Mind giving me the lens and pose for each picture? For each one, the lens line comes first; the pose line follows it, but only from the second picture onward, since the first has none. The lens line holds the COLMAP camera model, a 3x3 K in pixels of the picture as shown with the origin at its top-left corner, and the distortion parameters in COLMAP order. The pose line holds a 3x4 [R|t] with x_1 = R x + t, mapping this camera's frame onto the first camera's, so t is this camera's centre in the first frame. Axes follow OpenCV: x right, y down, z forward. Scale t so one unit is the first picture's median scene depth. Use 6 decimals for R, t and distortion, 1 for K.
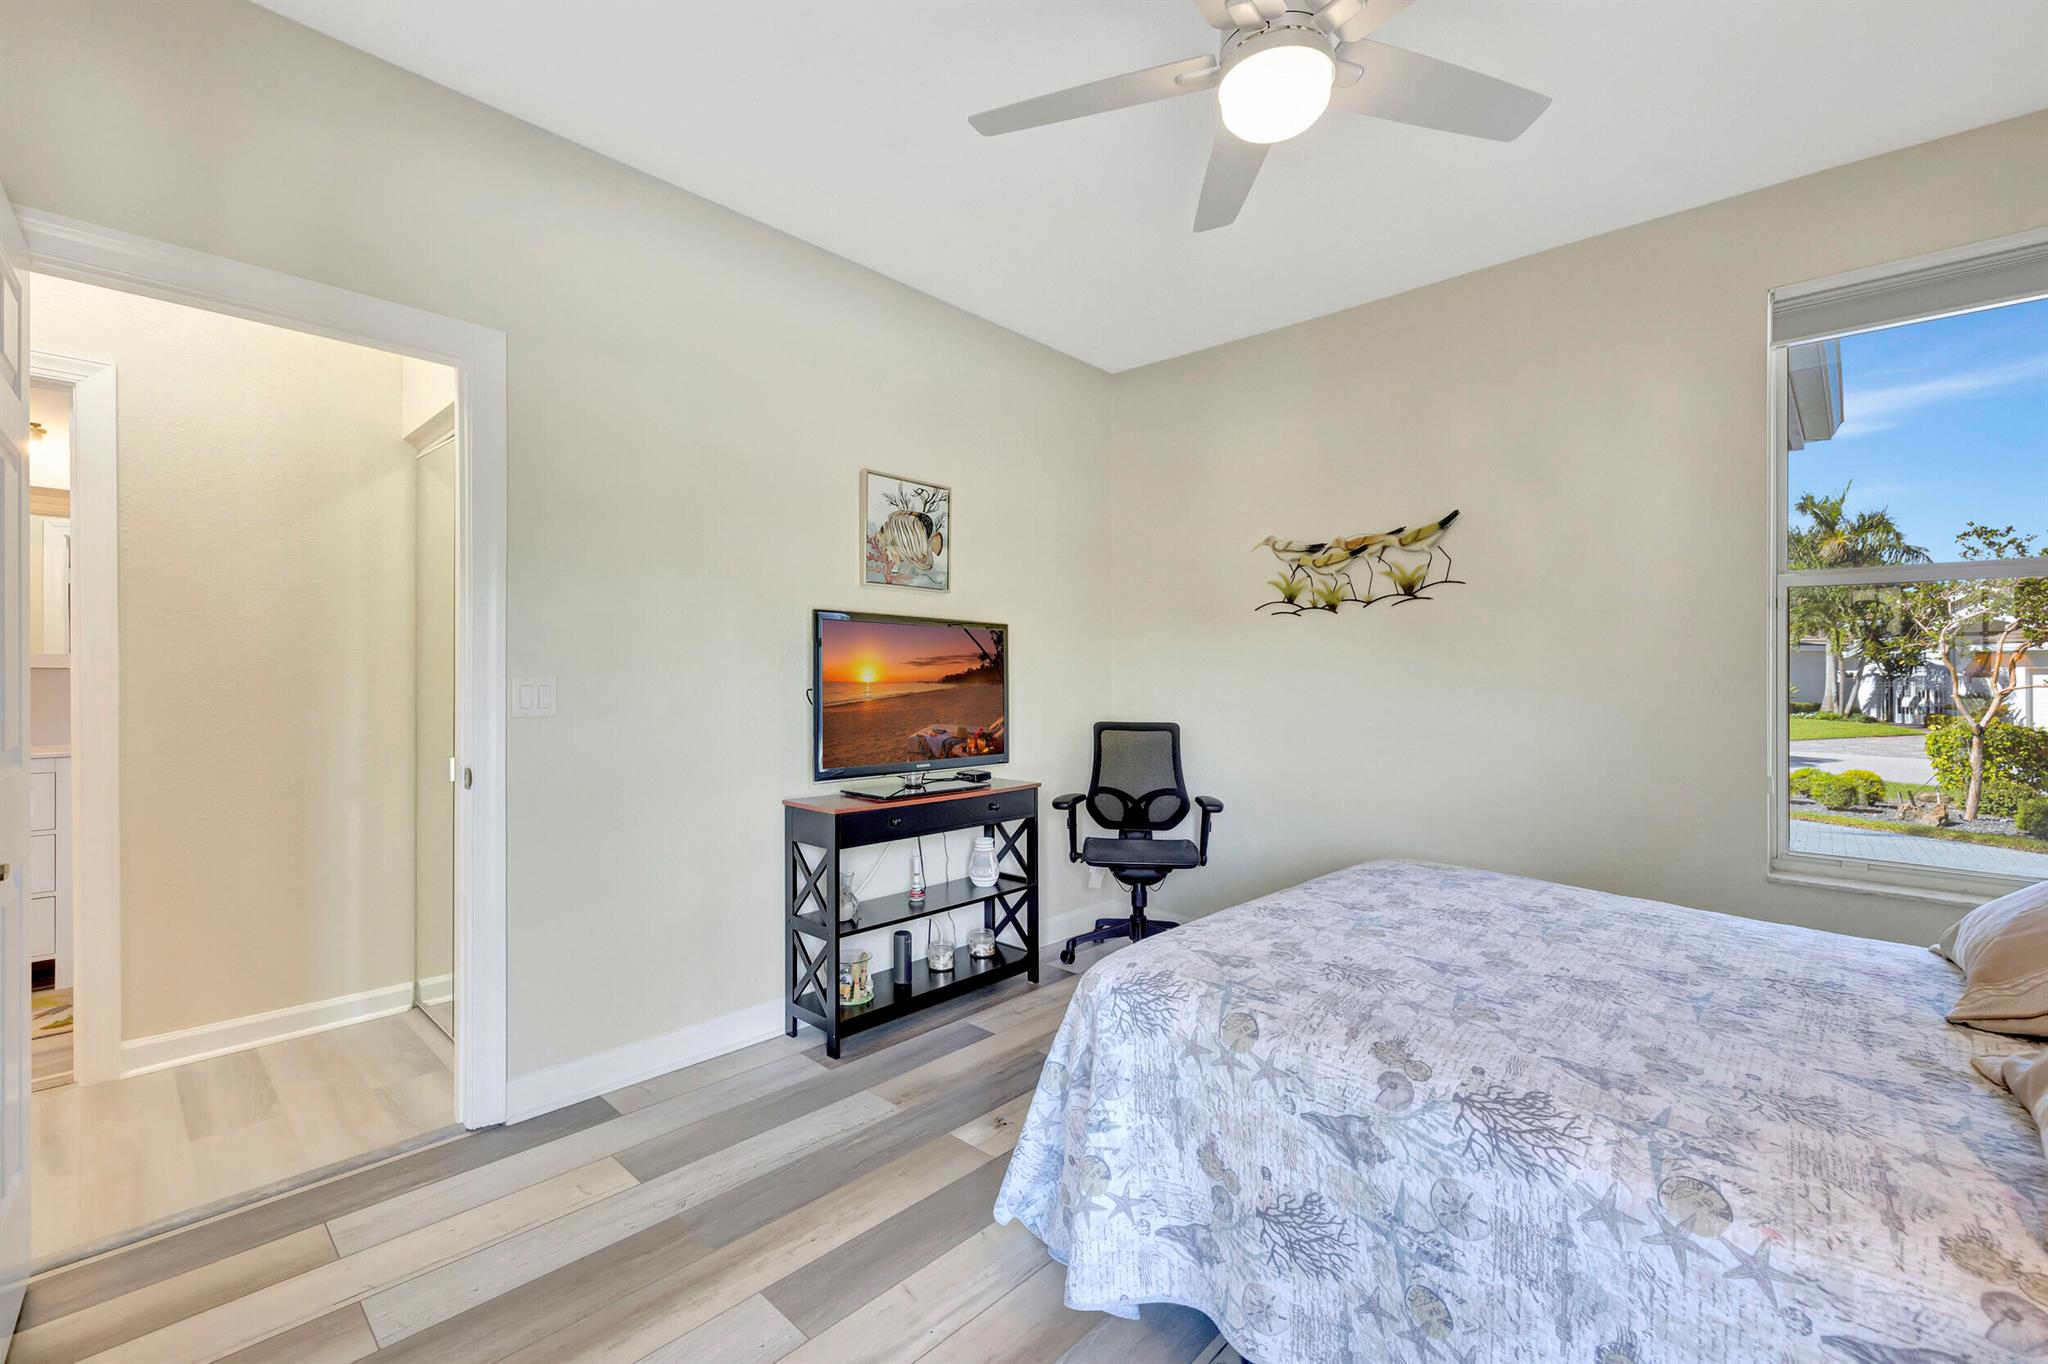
lens RADIAL K [[858.9, 0, 1018.9], [0, 858.9, 677.7], [0, 0, 1]] dist [0.000881, 0.000286]
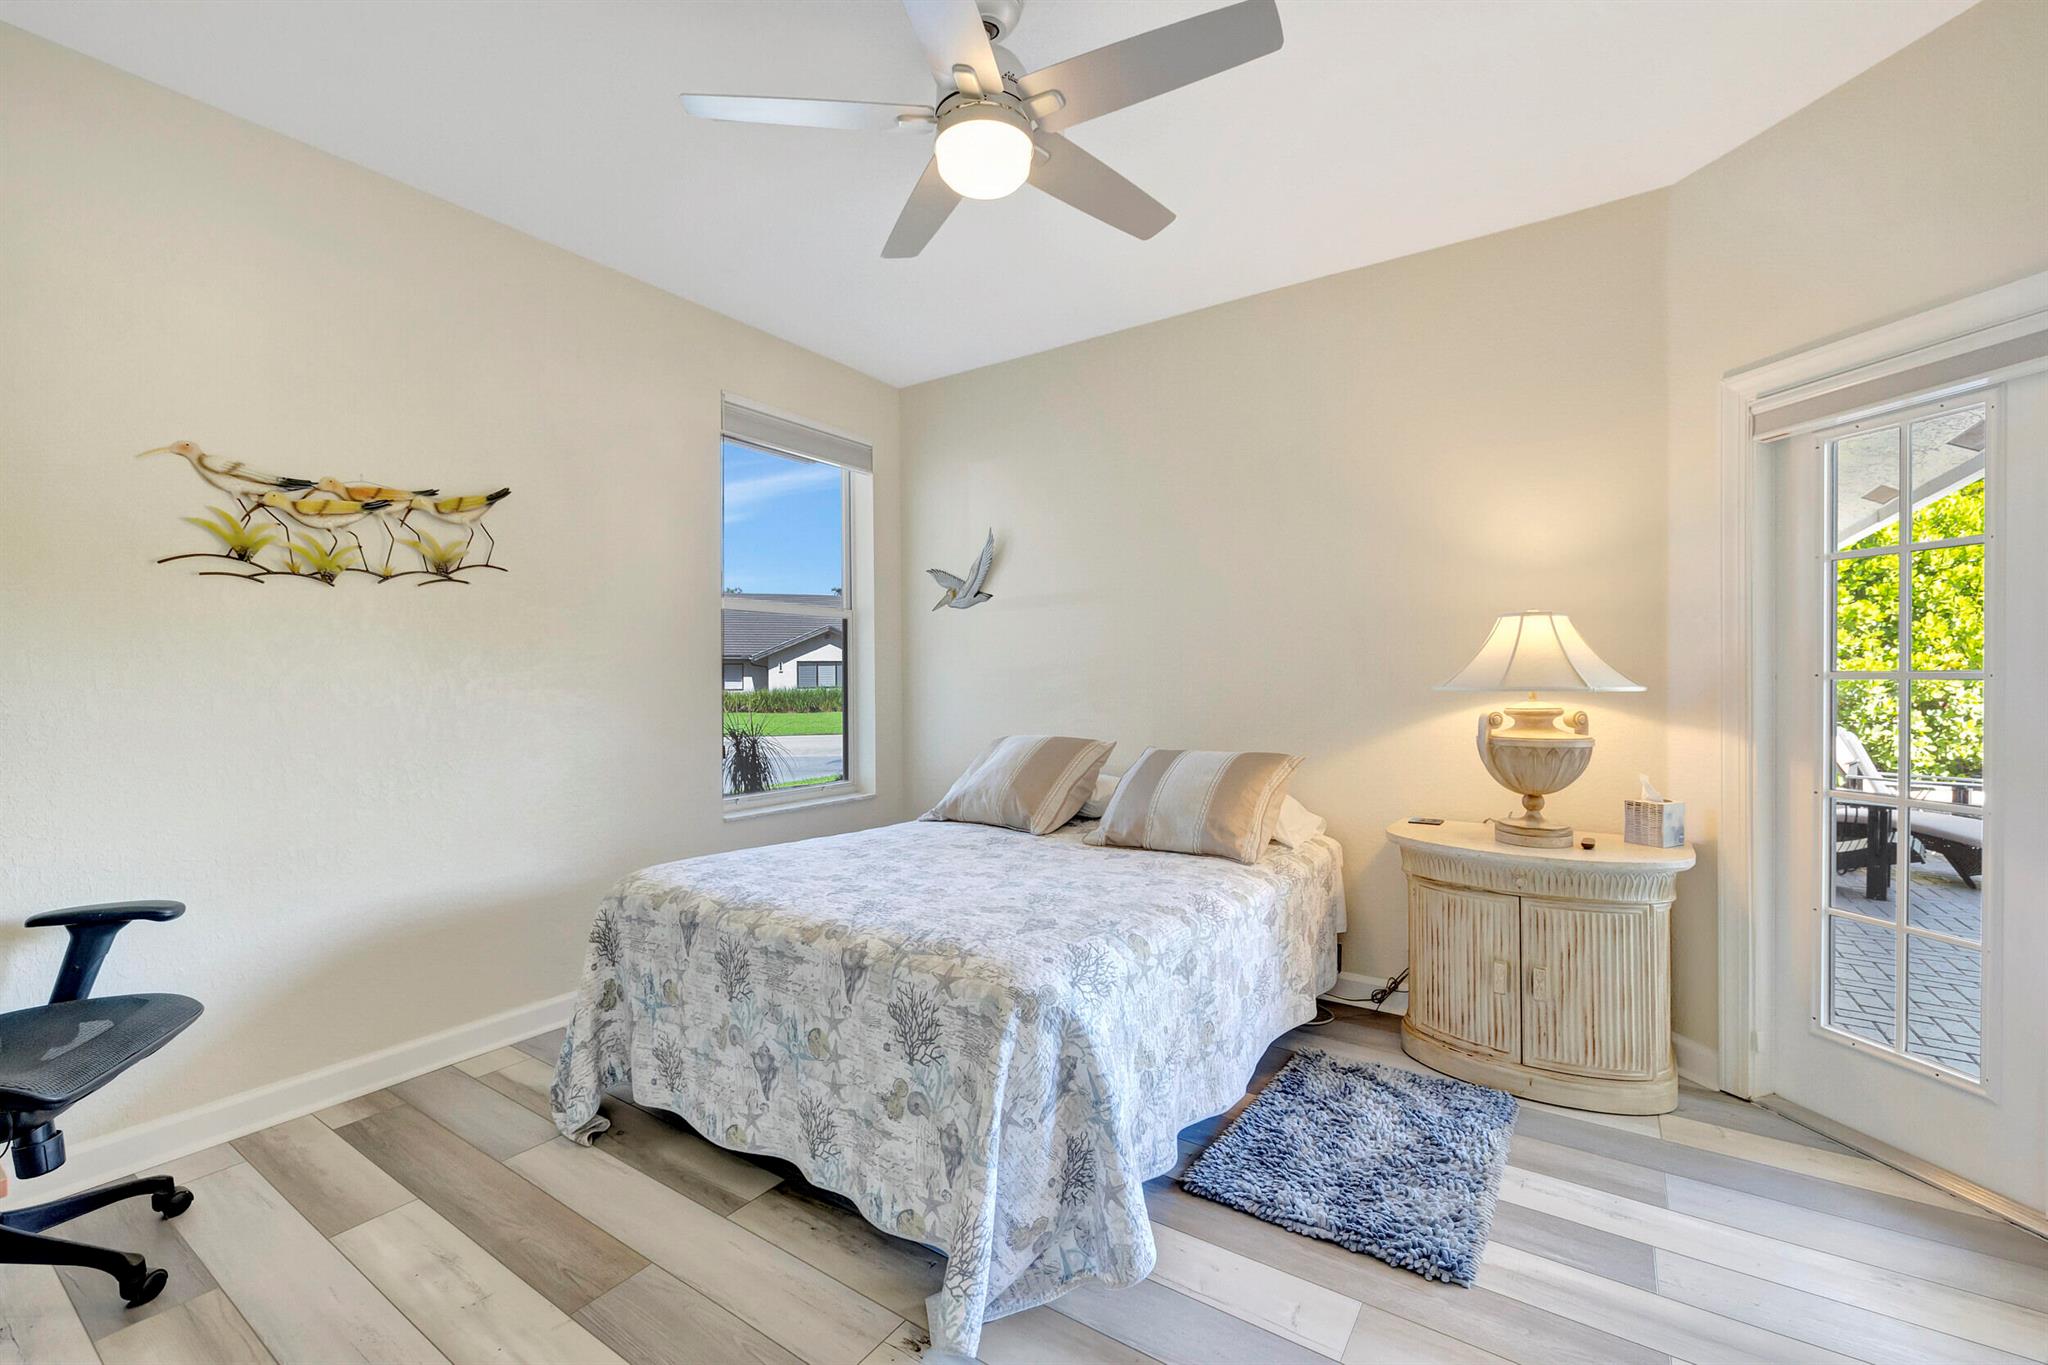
lens RADIAL K [[858.9, 0, 1023.0], [0, 858.9, 680.0], [0, 0, 1]] dist [0.000881, 0.000286]
pose [[-0.137592, -0.009895, 0.990440, -0.418705], [0.003423, 0.999939, 0.010466, -0.003820], [-0.990483, 0.004831, -0.137549, 0.559387]]
